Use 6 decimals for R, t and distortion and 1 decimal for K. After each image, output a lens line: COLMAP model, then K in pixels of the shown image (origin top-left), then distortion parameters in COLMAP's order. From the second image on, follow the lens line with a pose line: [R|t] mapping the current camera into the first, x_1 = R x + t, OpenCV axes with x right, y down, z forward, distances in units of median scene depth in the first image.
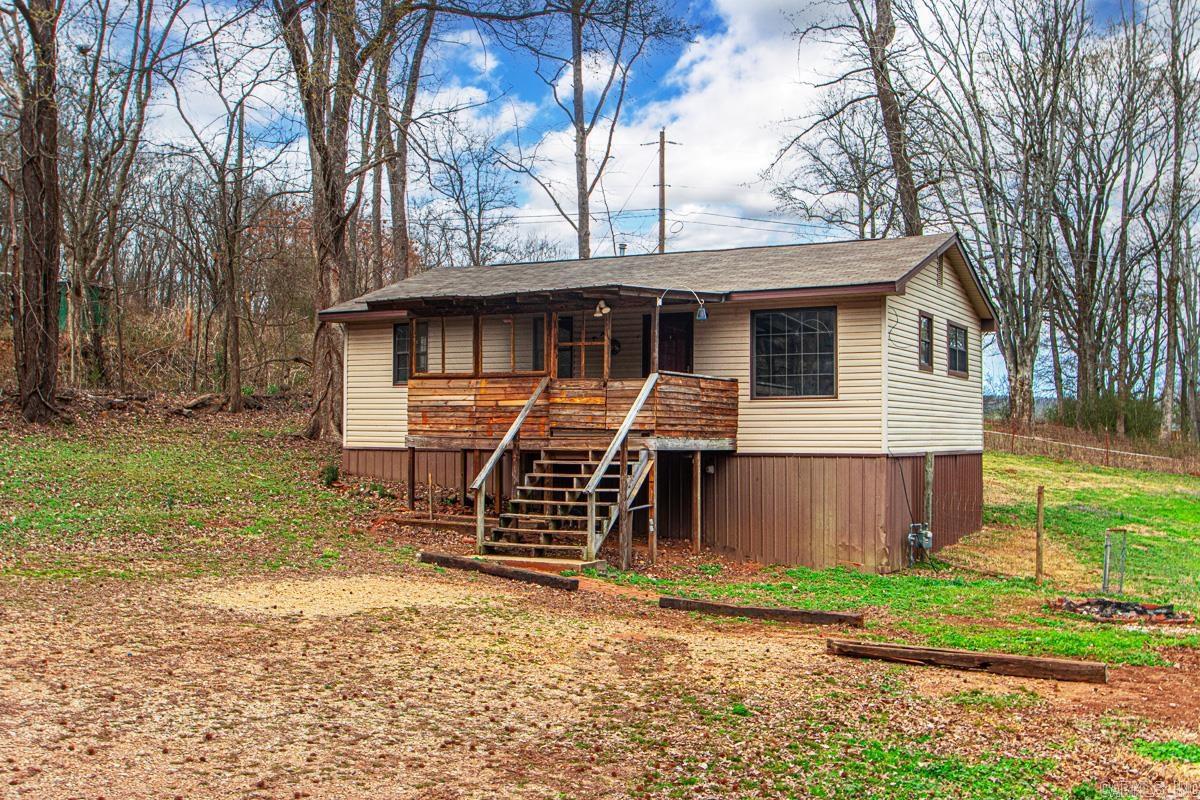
lens RADIAL K [[1253.2, 0, 528.6], [0, 1253.2, 399.9], [0, 0, 1]] dist [-0.022073, -0.008595]
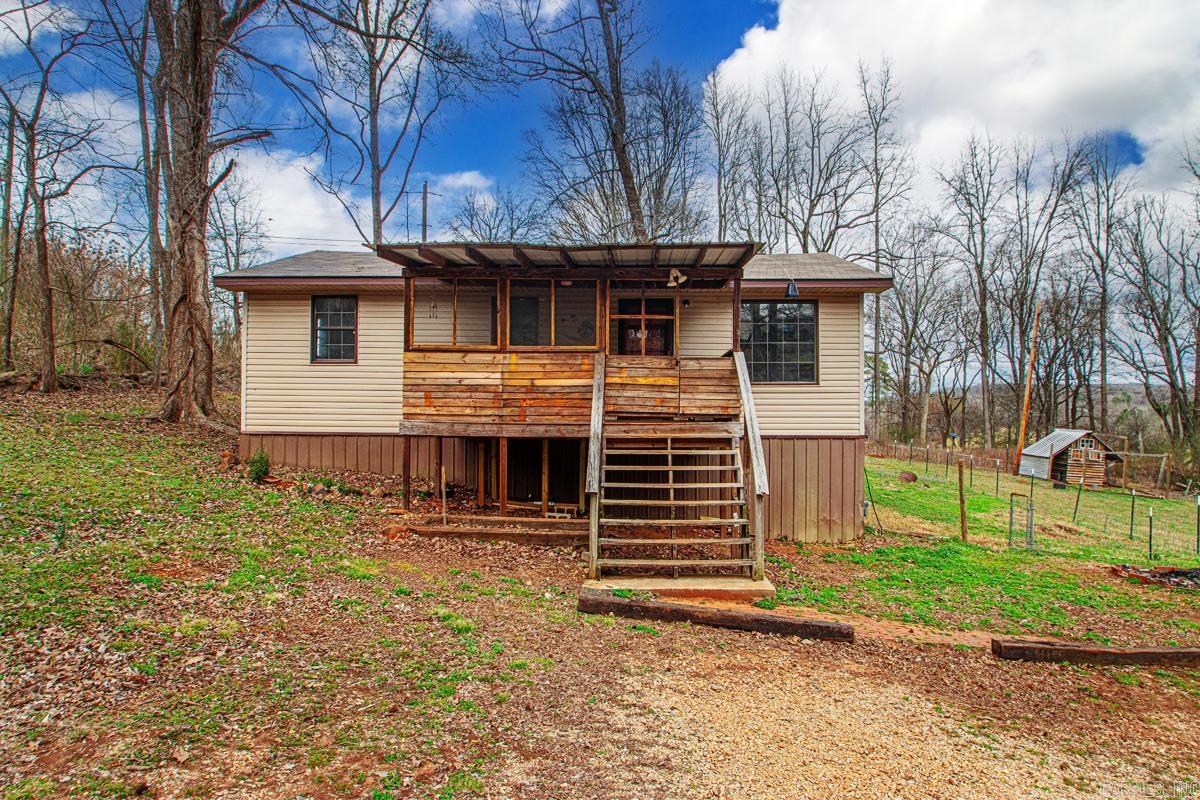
lens RADIAL K [[705.4, 0, 602.6], [0, 705.4, 409.5], [0, 0, 1]] dist [0.004190, -0.024043]
pose [[0.866299, 0.002255, 0.499521, -0.219205], [-0.014005, 0.999706, 0.019775, 0.010619], [-0.499329, -0.024127, 0.866076, 0.553736]]
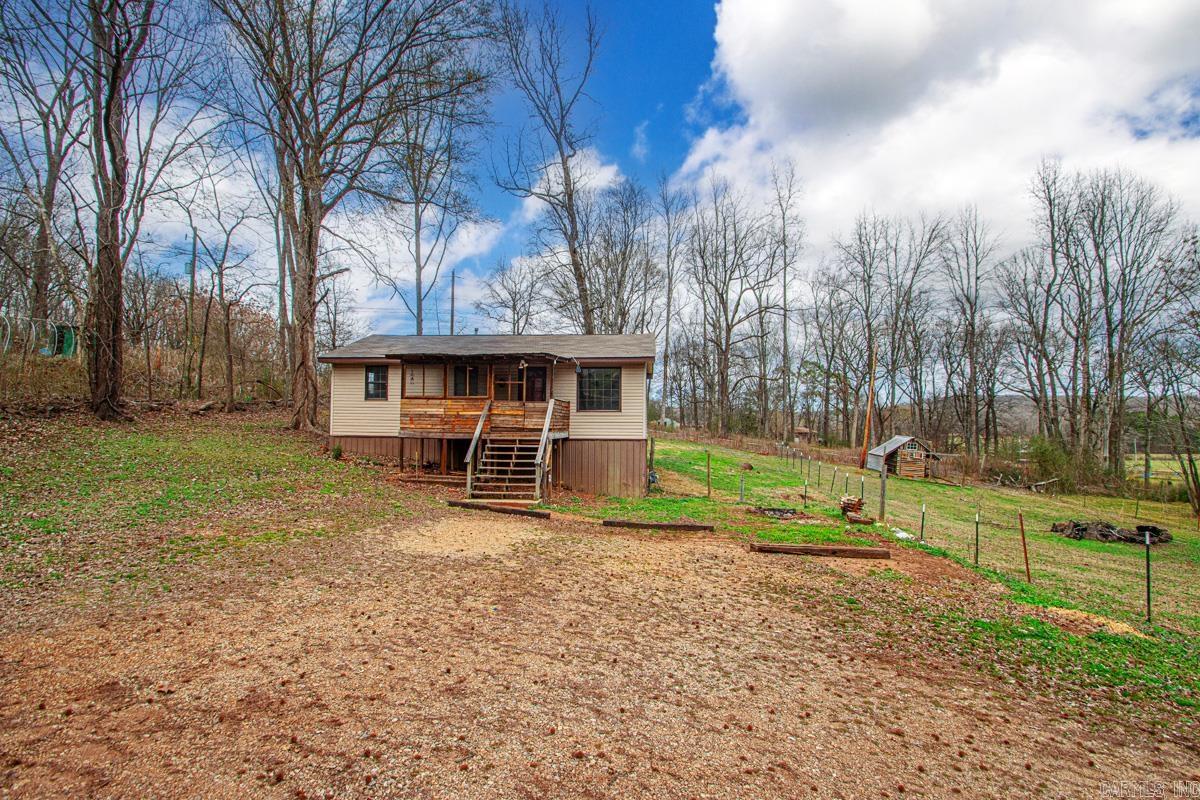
lens RADIAL K [[582.6, 0, 564.8], [0, 582.6, 402.1], [0, 0, 1]] dist [0.031197, -0.021610]
pose [[0.915053, 0.014161, 0.403084, -0.222466], [-0.014412, 0.999893, -0.002412, -0.013610], [-0.403075, -0.003602, 0.915160, 0.156421]]
